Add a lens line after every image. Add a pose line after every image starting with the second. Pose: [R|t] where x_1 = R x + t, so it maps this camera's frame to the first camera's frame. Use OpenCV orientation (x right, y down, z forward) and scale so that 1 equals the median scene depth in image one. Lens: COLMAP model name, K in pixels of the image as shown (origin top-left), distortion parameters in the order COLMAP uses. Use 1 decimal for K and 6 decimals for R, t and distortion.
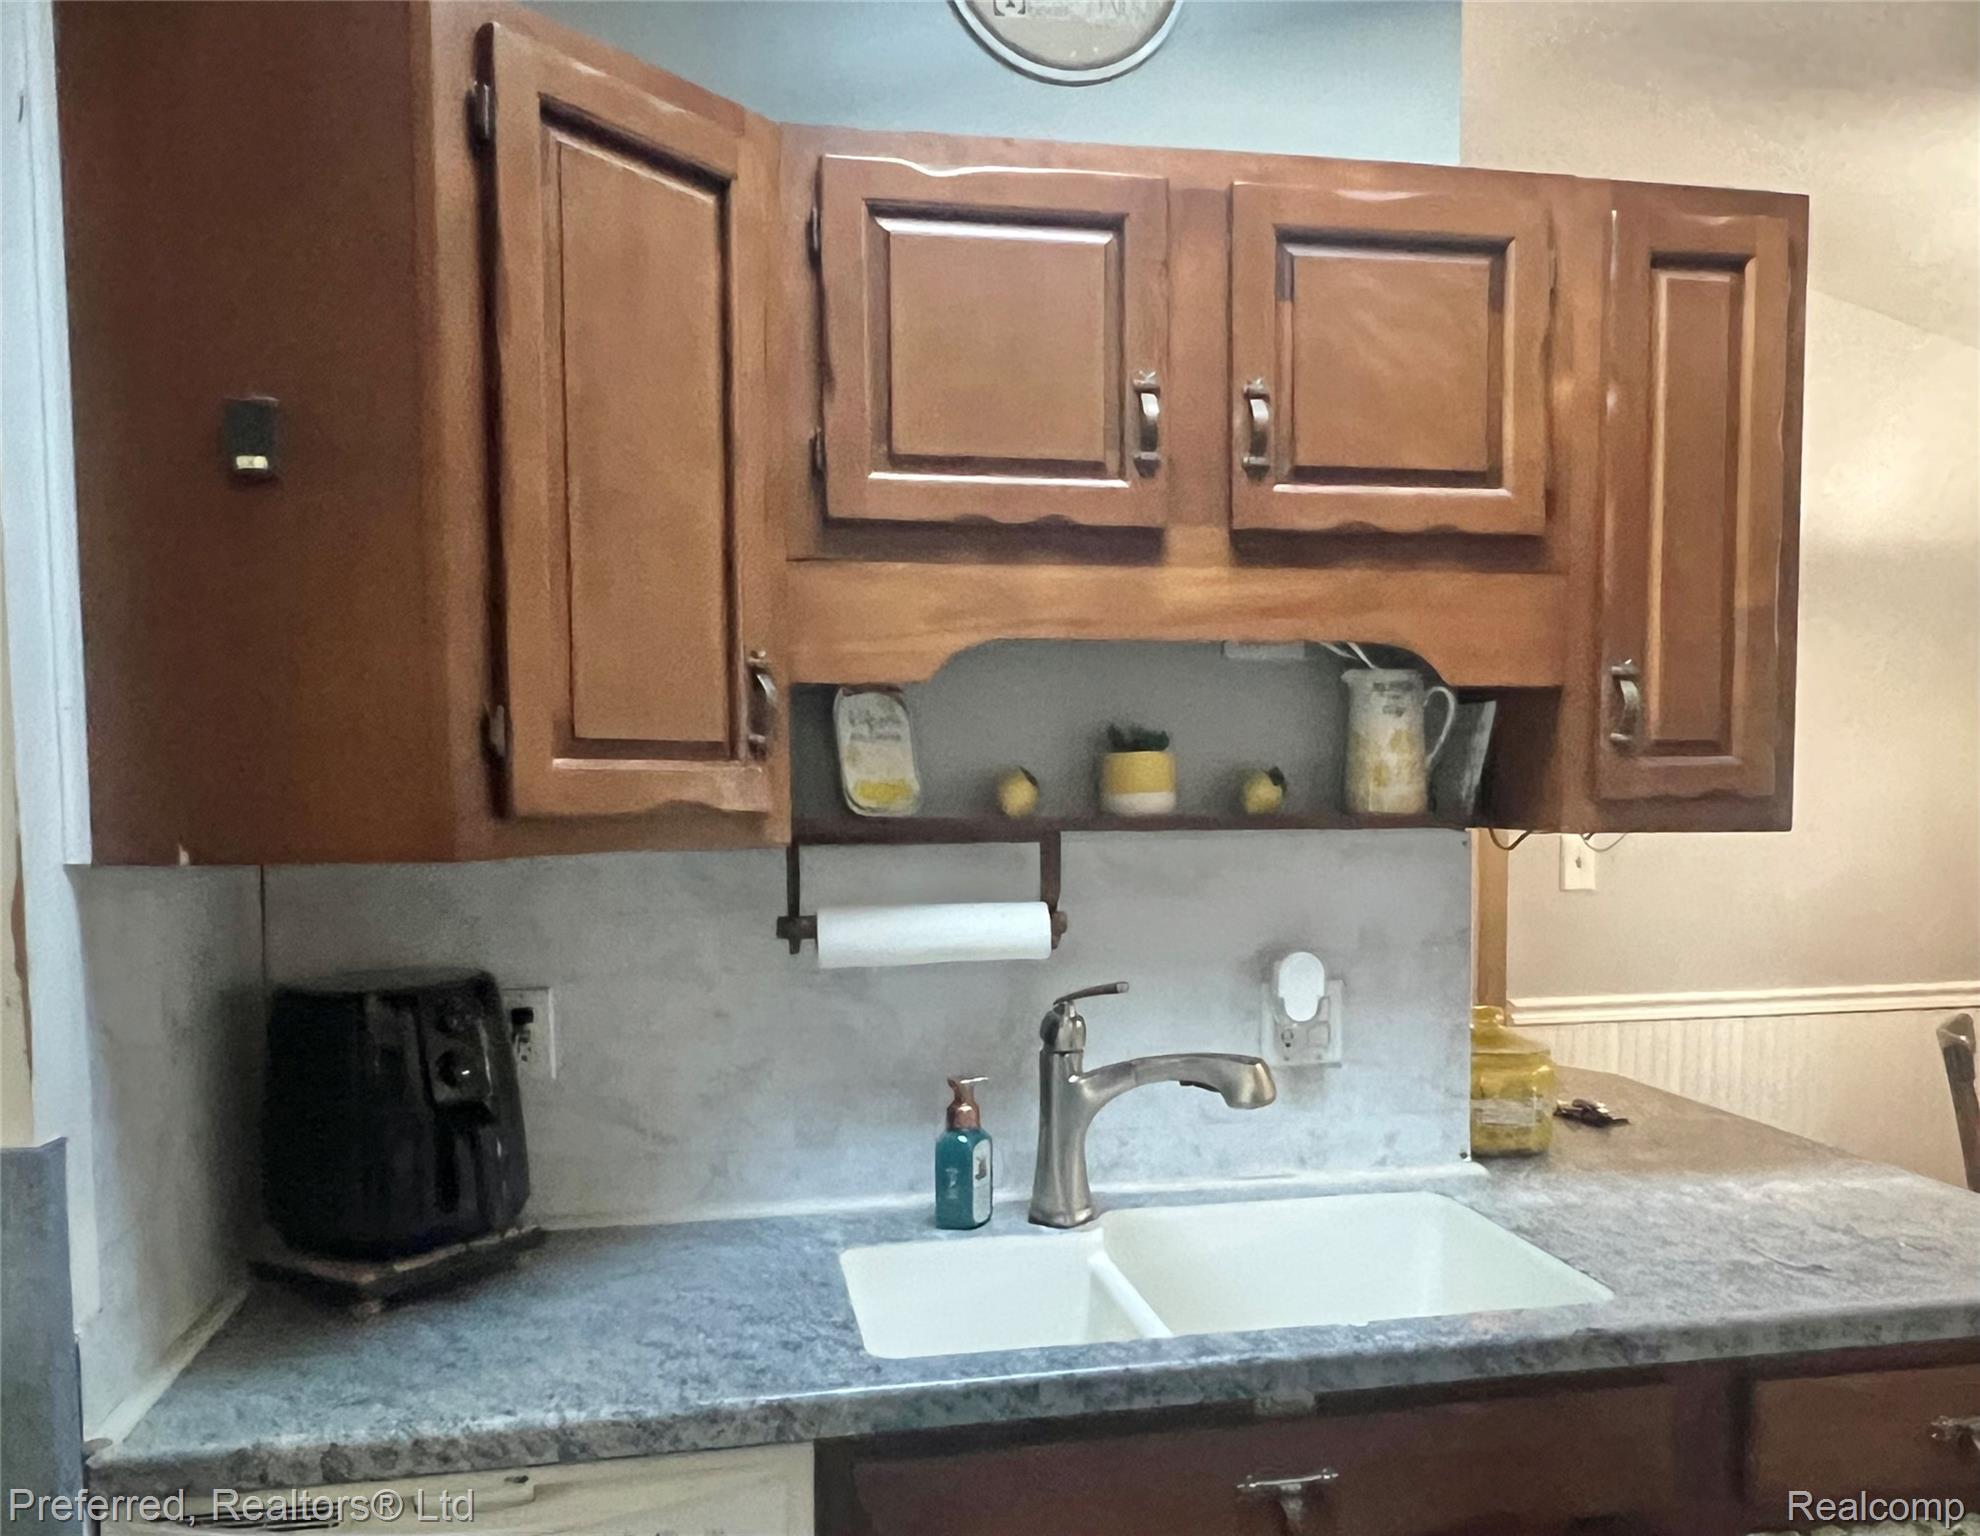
lens RADIAL K [[1616.5, 0, 1061.8], [0, 1616.5, 886.4], [0, 0, 1]] dist [-0.017243, 0.000756]
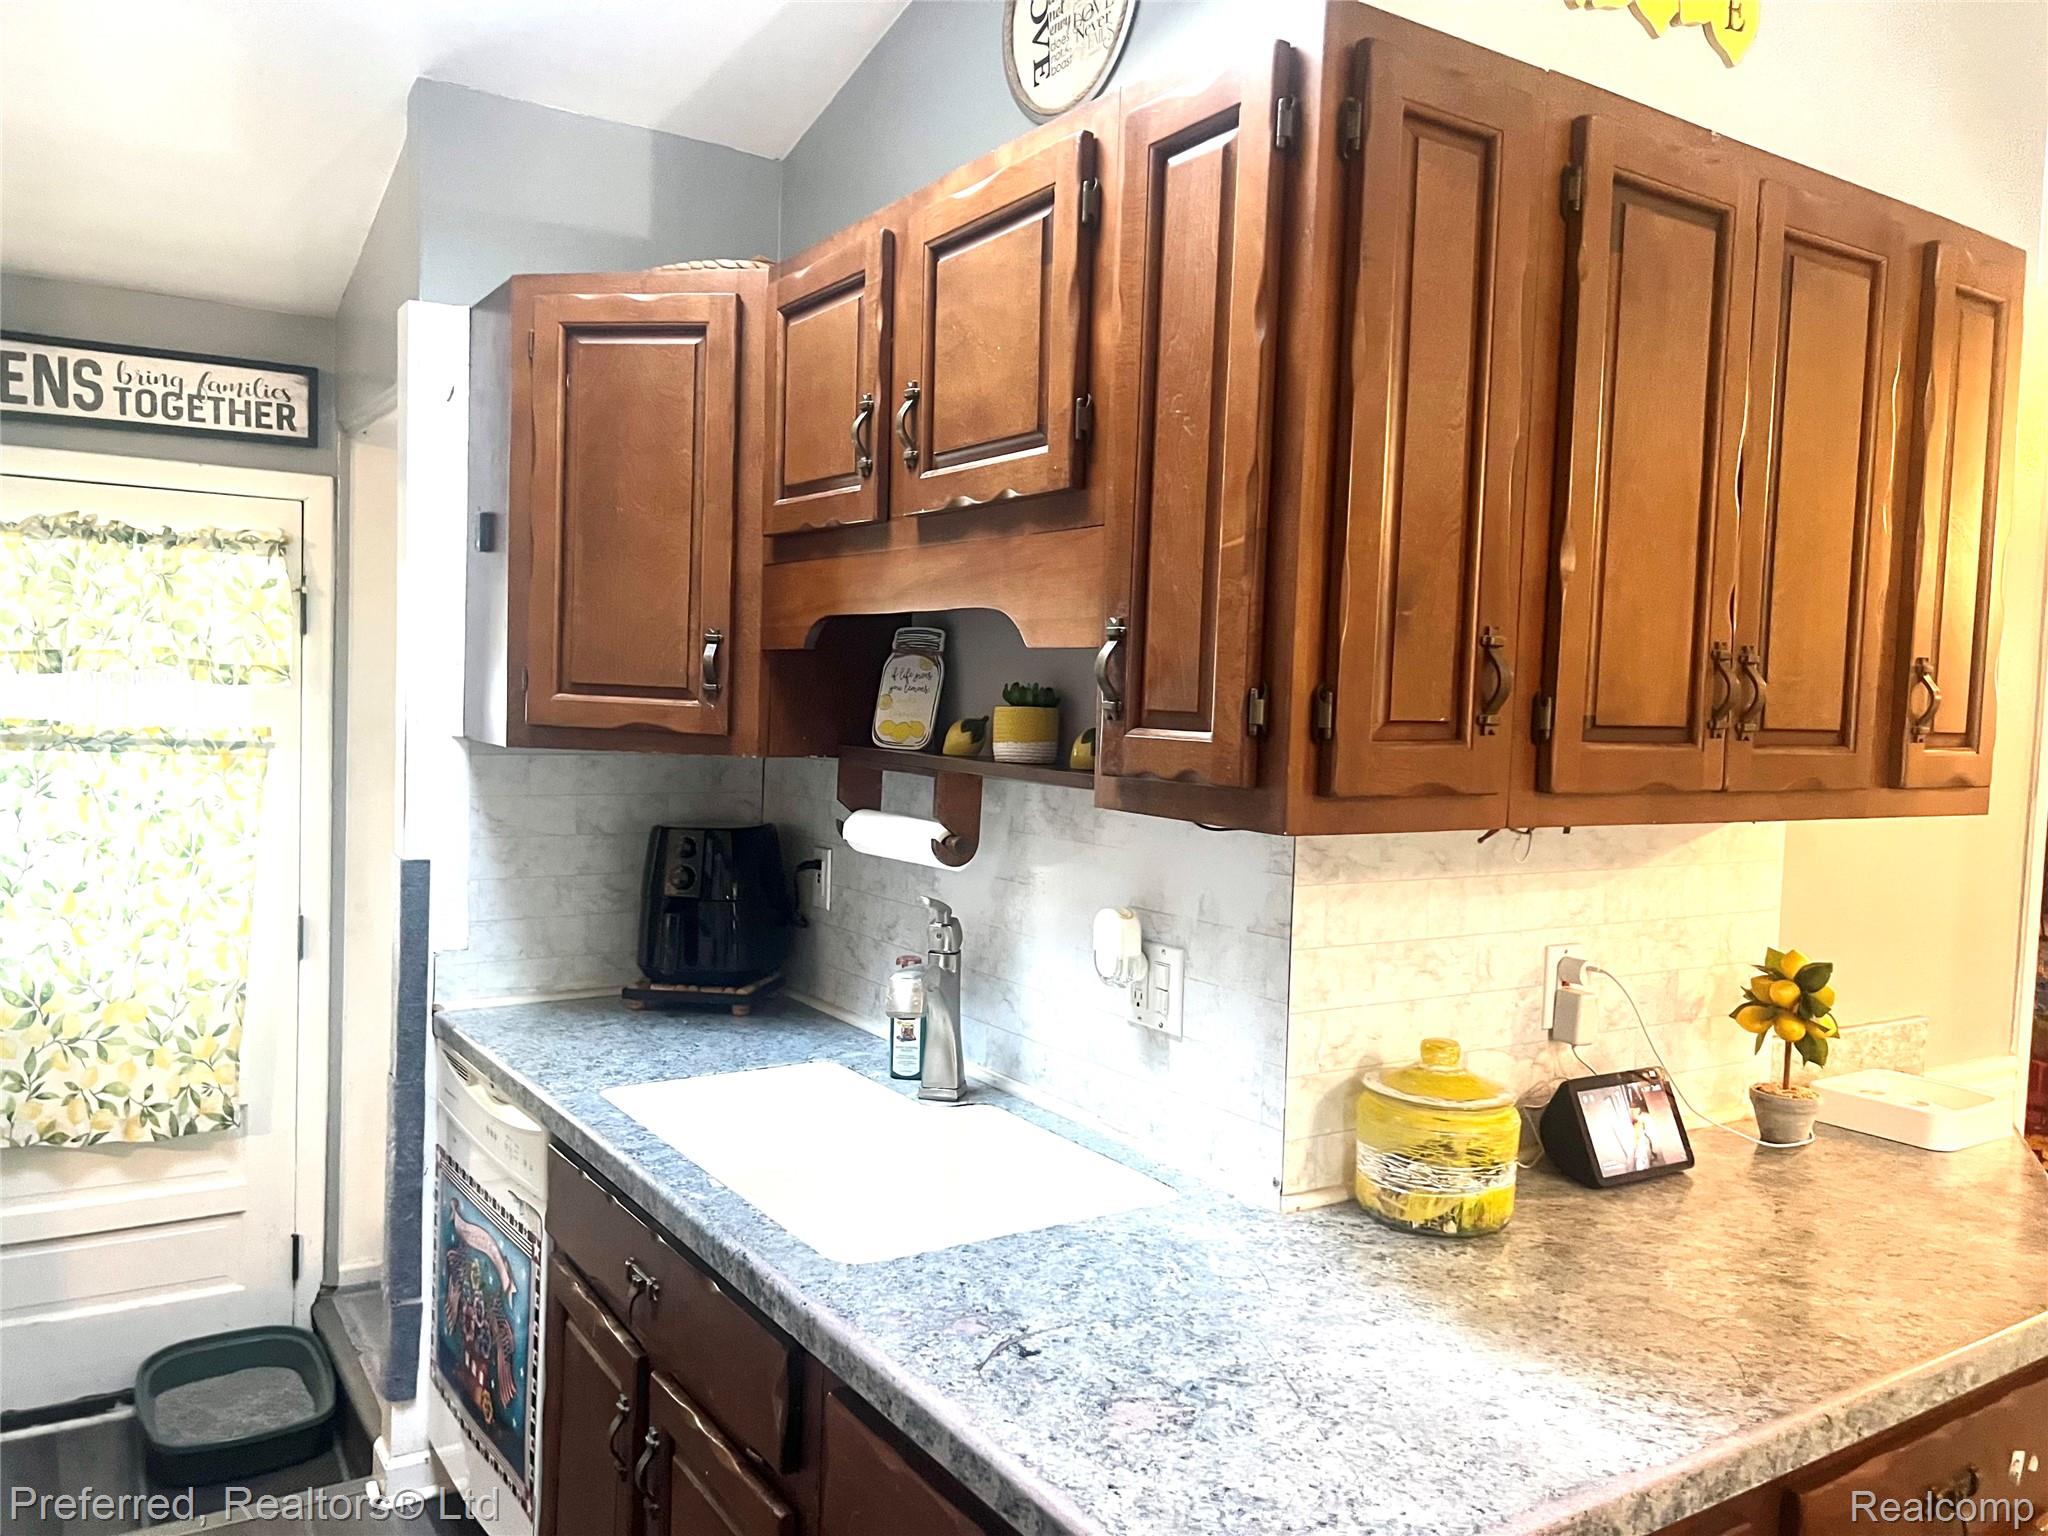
lens RADIAL K [[1541.4, 0, 1014.3], [0, 1541.4, 768.7], [0, 0, 1]] dist [0.057253, -0.062083]
pose [[0.373159, 0.069631, -0.925151, 1.098102], [-0.093996, 0.994886, 0.036966, -0.083192], [0.922994, 0.073166, 0.377796, 0.623160]]
